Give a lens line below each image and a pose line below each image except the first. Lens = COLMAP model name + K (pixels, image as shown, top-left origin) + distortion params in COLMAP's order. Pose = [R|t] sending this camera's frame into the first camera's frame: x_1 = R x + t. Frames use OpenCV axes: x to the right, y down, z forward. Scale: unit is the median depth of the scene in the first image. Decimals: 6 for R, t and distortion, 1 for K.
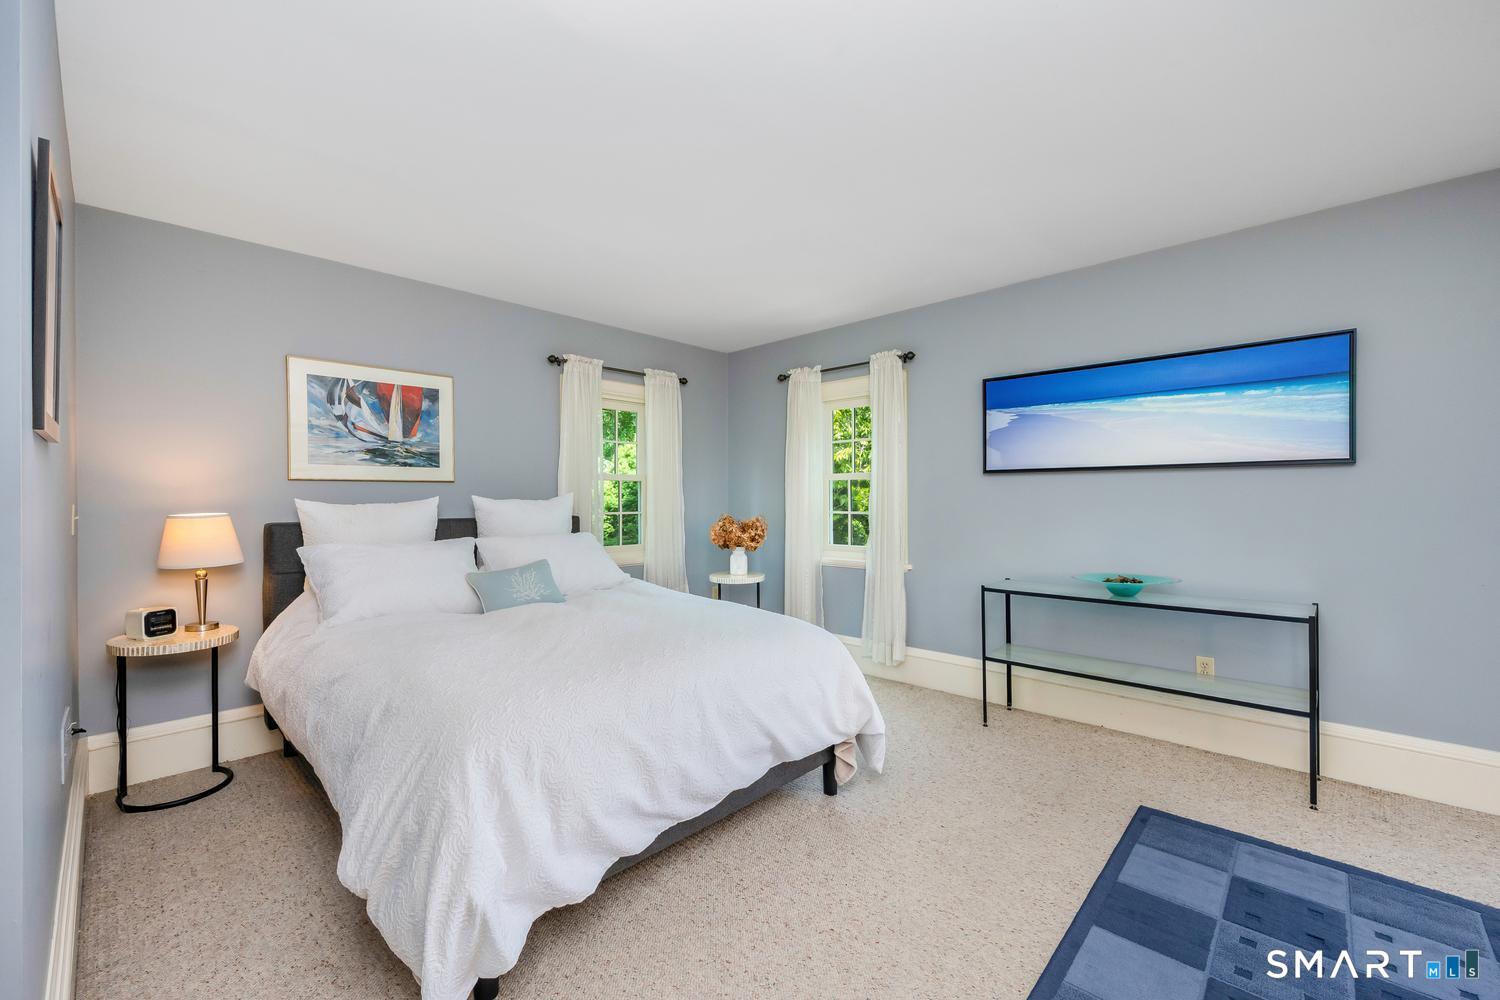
lens RADIAL K [[622.9, 0, 750.0], [0, 622.9, 500.0], [0, 0, 1]] dist [0.000291, 0.000083]
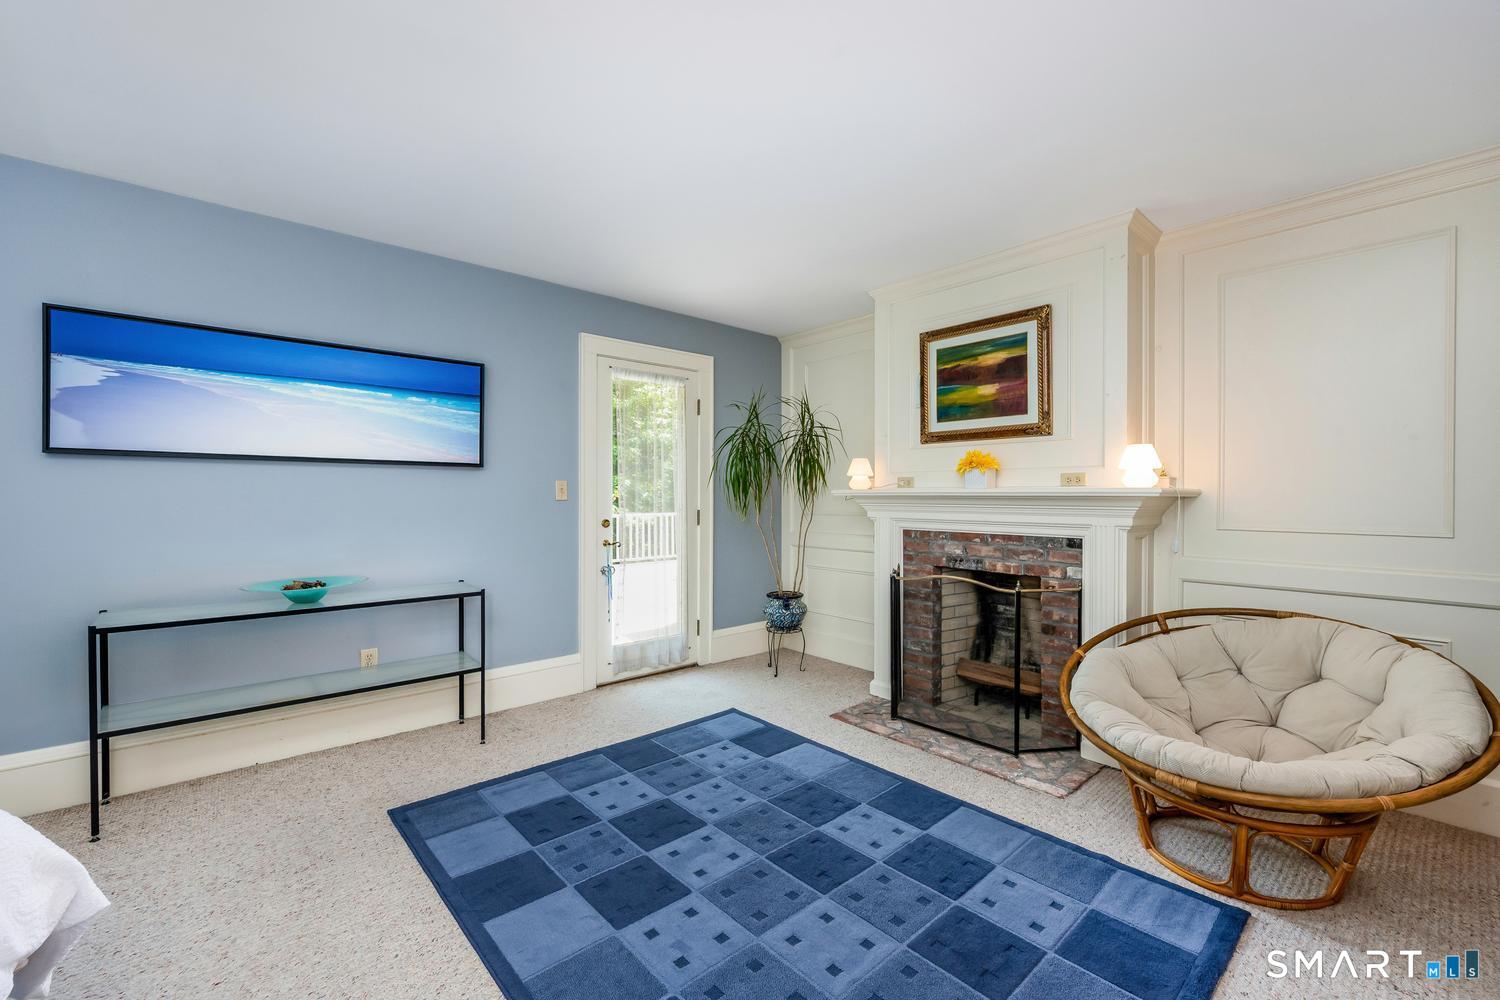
lens RADIAL K [[622.9, 0, 750.0], [0, 622.9, 500.0], [0, 0, 1]] dist [0.000291, 0.000083]
pose [[0.090972, -0.003806, 0.995846, -0.249159], [-0.002110, 0.999990, 0.004015, 0.001795], [-0.995851, -0.002466, 0.090963, 0.307302]]
